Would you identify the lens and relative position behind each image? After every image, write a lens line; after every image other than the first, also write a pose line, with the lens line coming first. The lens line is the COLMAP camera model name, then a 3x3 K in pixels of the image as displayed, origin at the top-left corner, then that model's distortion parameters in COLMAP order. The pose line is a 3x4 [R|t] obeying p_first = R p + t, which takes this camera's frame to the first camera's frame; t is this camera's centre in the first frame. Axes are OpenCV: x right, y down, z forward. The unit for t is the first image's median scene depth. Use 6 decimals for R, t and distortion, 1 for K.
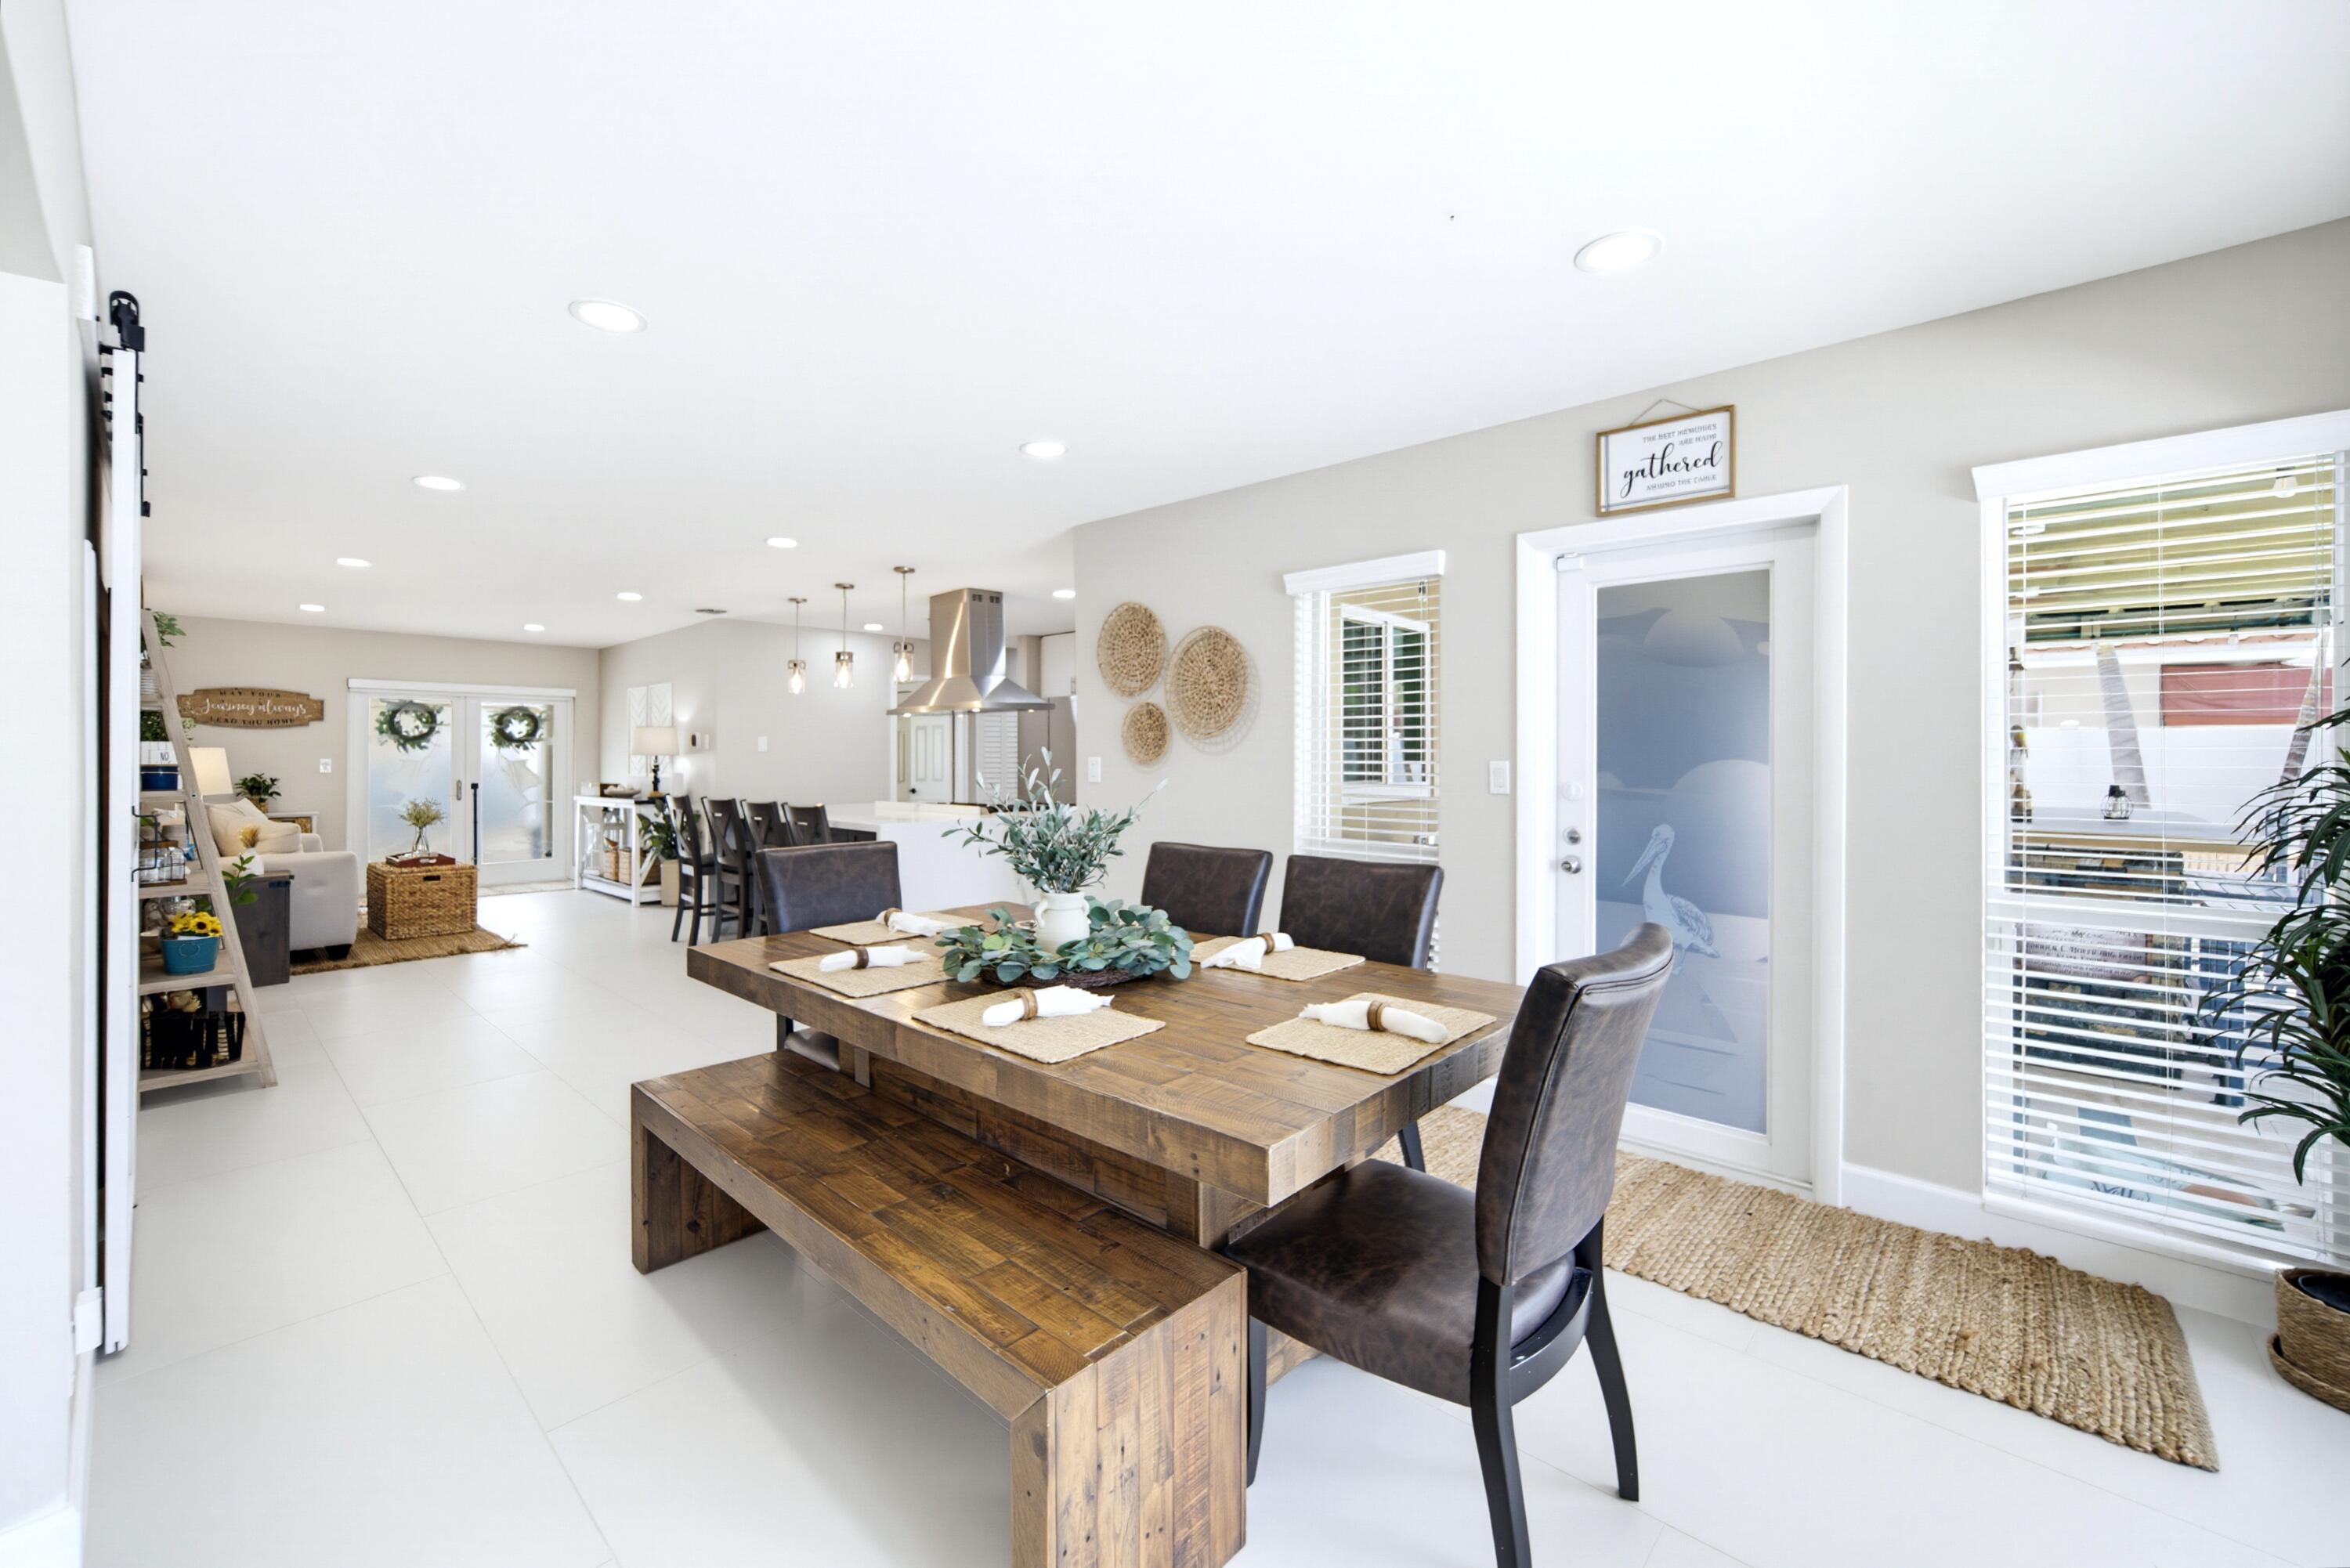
lens RADIAL K [[958.4, 0, 1175.0], [0, 958.4, 784.0], [0, 0, 1]] dist [-0.029411, 0.012630]
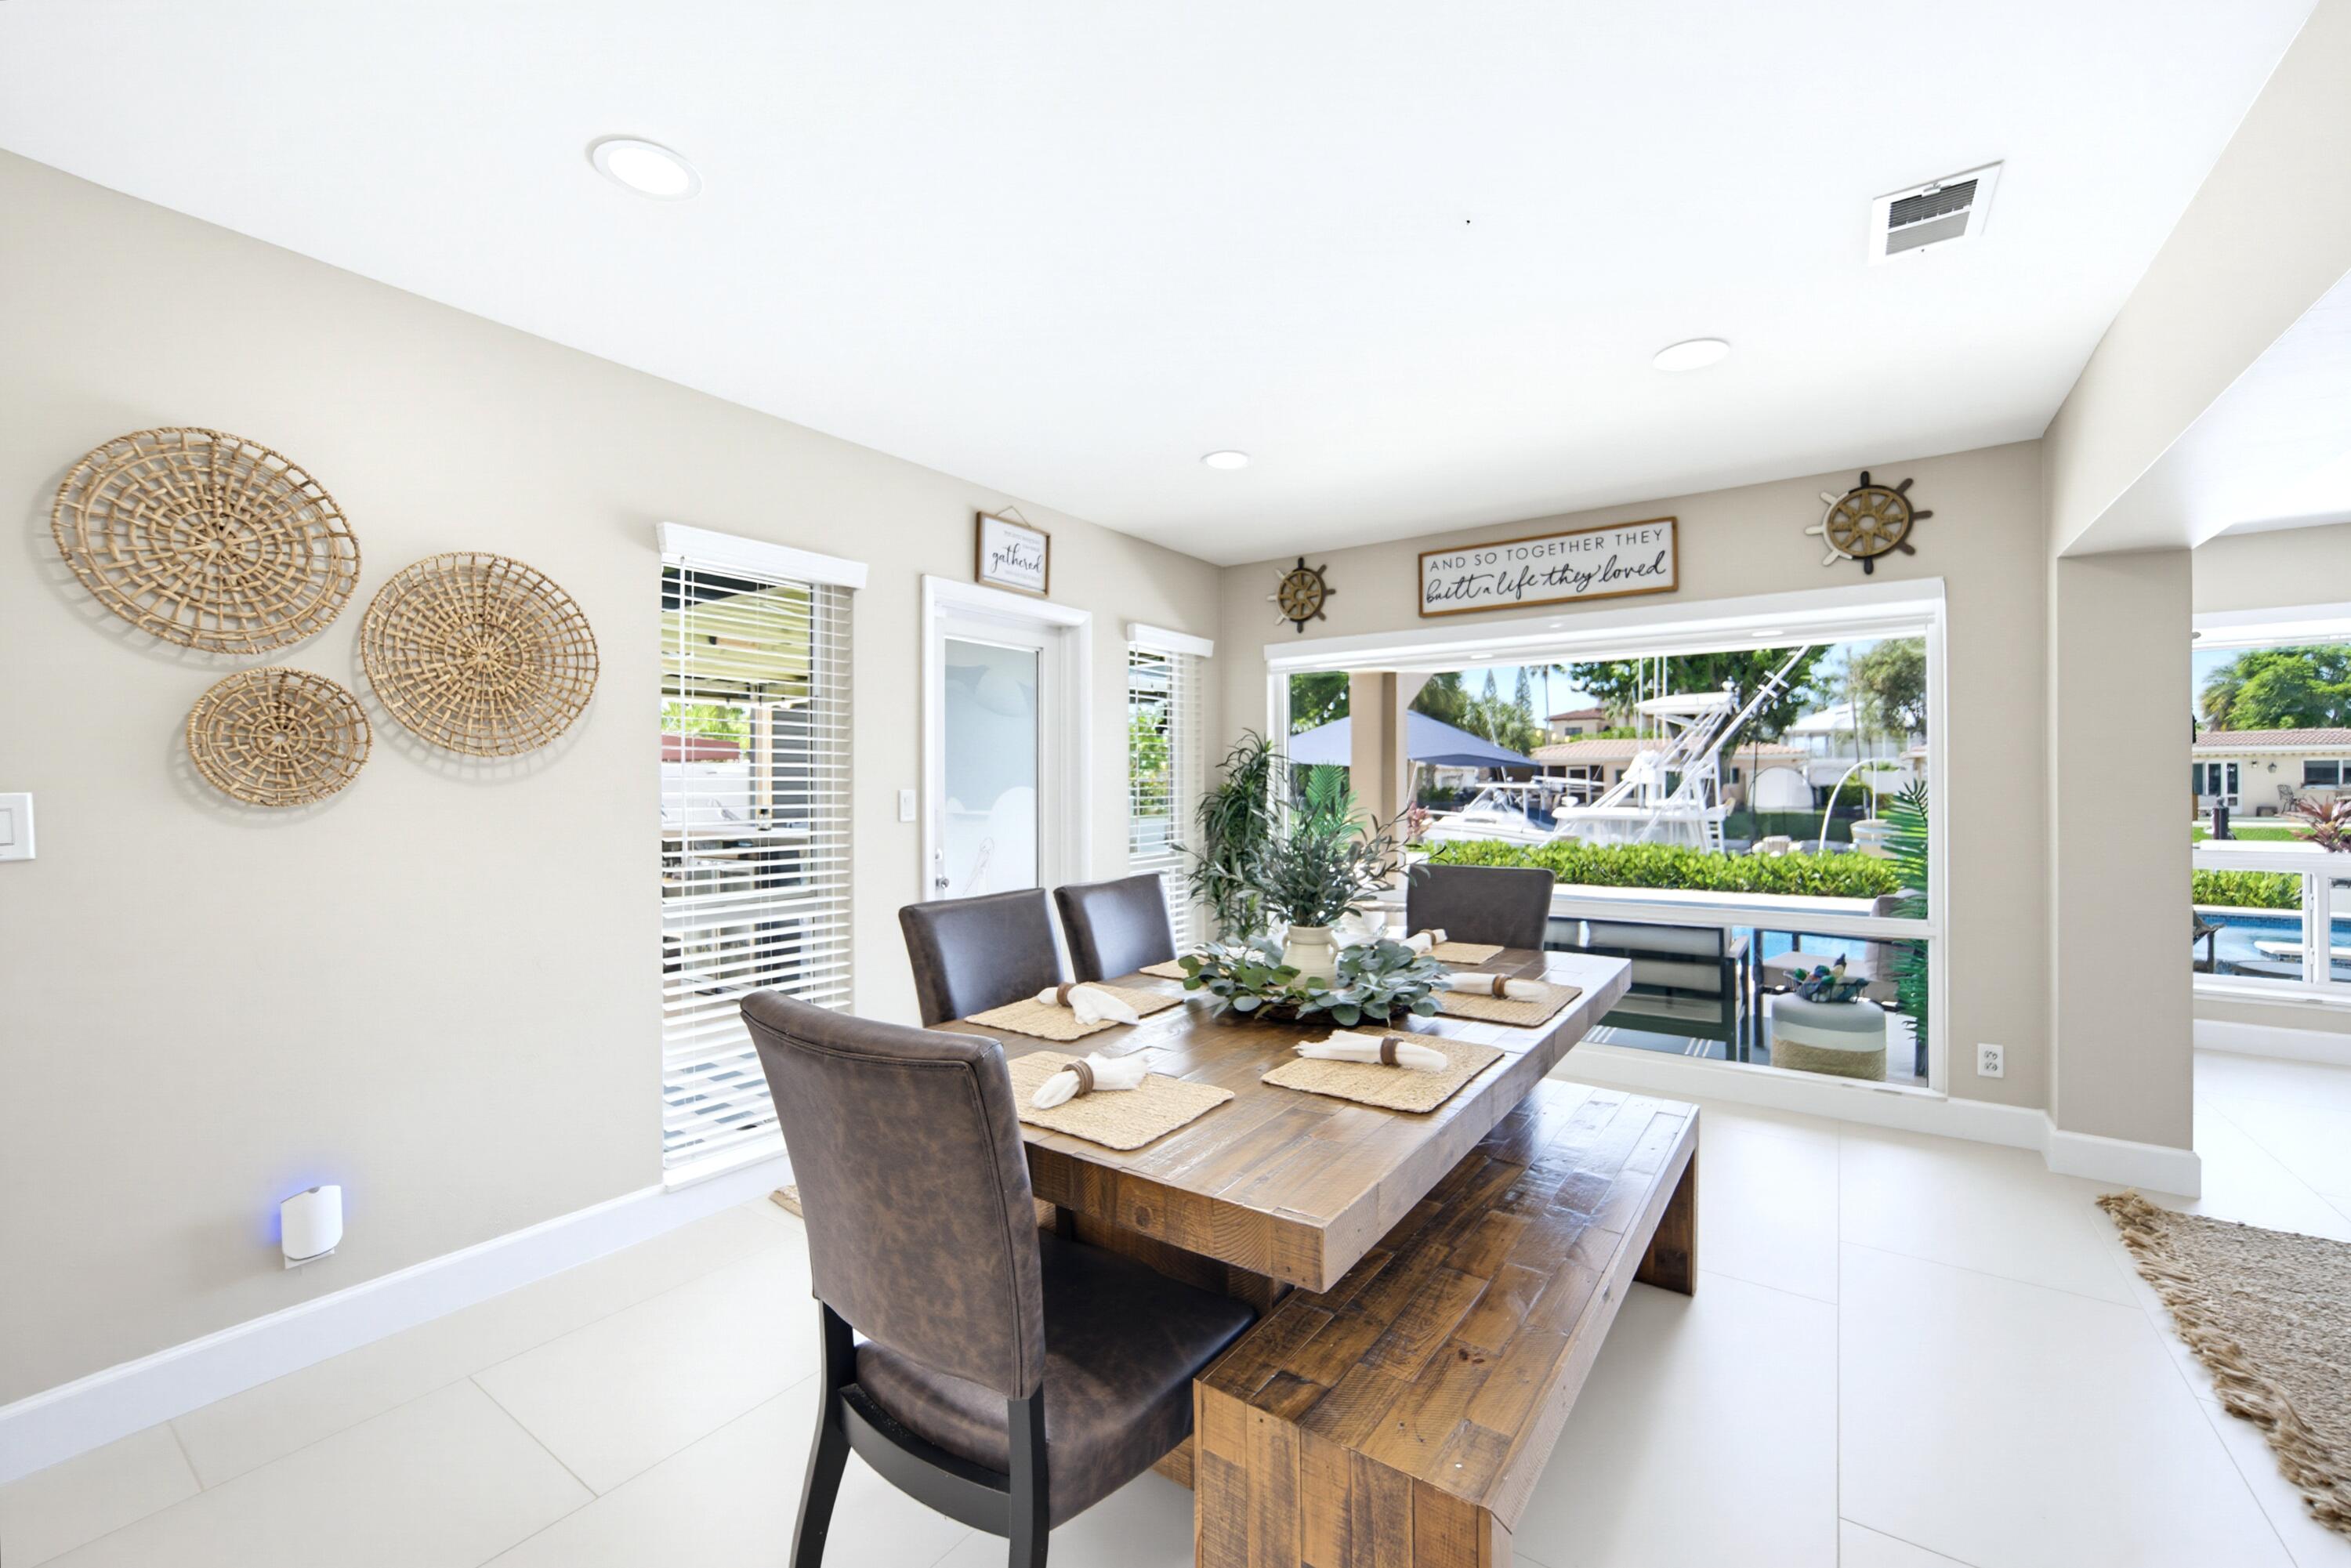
lens RADIAL K [[958.9, 0, 1175.5], [0, 958.9, 784.0], [0, 0, 1]] dist [-0.029411, 0.012630]
pose [[-0.126838, 0.000000, 0.991923, -0.782478], [0.027328, 0.999620, 0.003495, -0.026681], [-0.991547, 0.027550, -0.126790, 0.932982]]
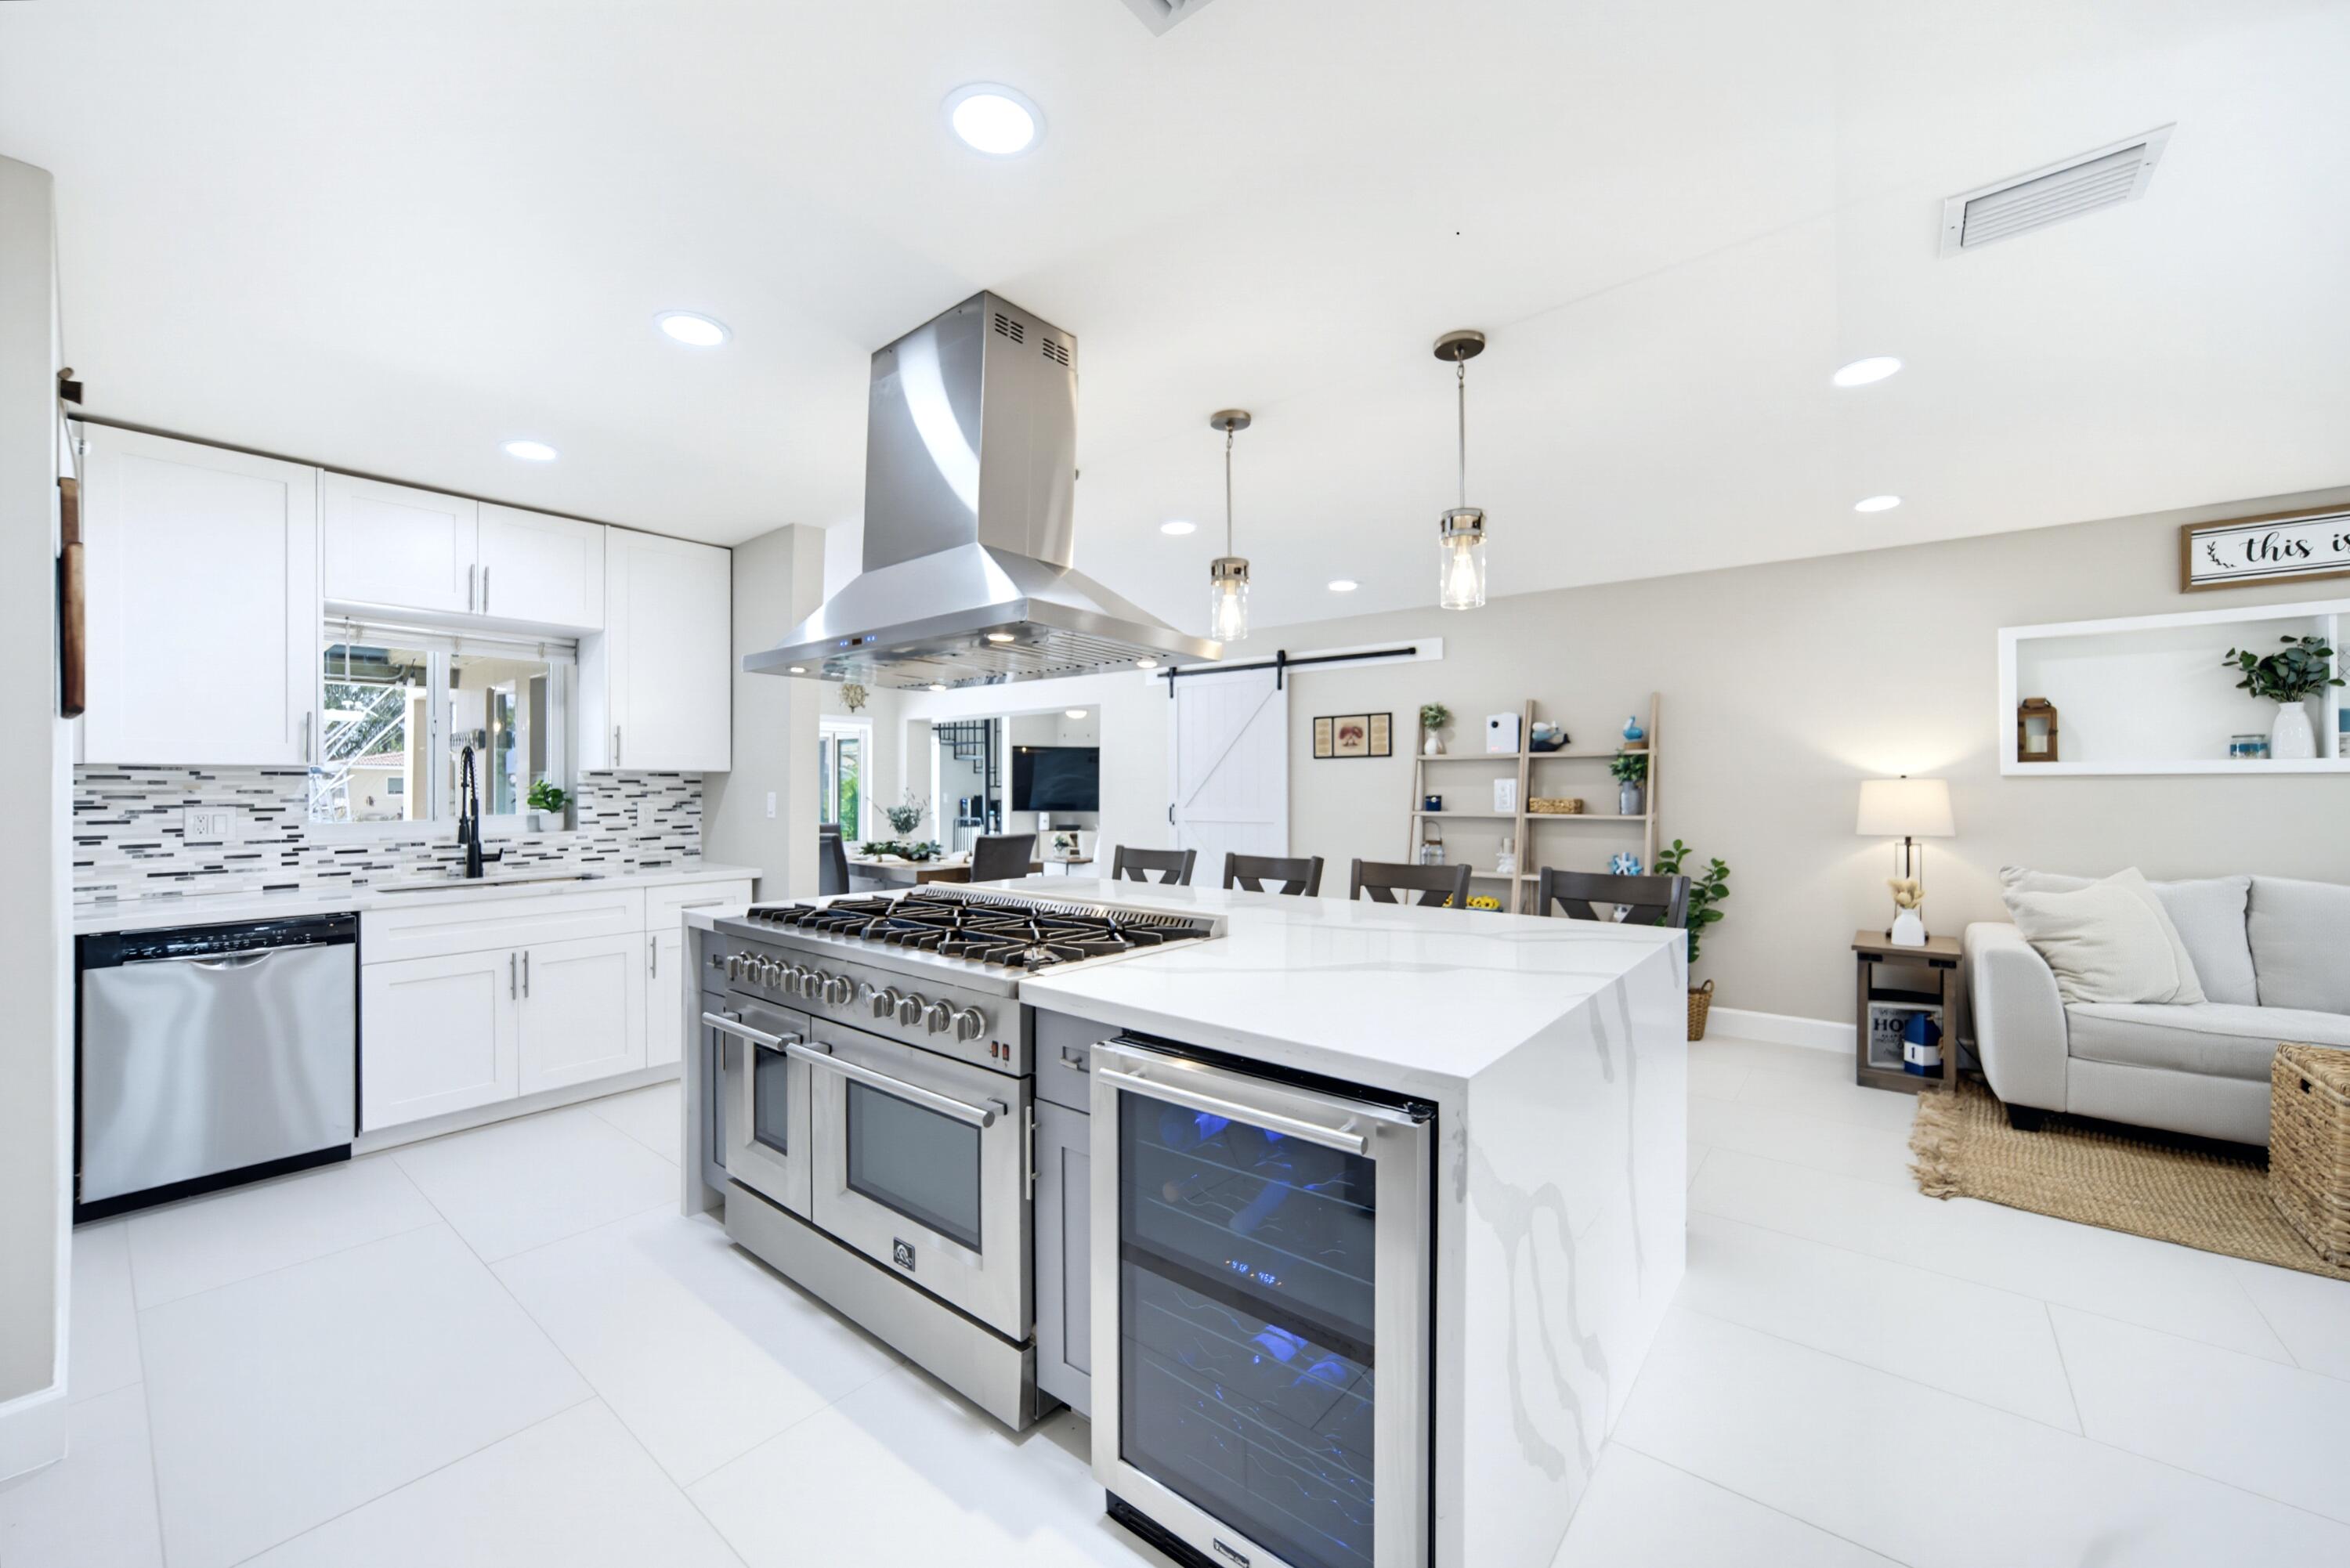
lens RADIAL K [[909.7, 0, 1175.0], [0, 909.7, 784.0], [0, 0, 1]] dist [-0.000443, 0.009786]
pose [[-0.997417, -0.000721, -0.071829, -0.582897], [-0.001745, 0.999898, 0.014187, -0.066311], [0.071811, 0.014275, -0.997316, 2.965166]]
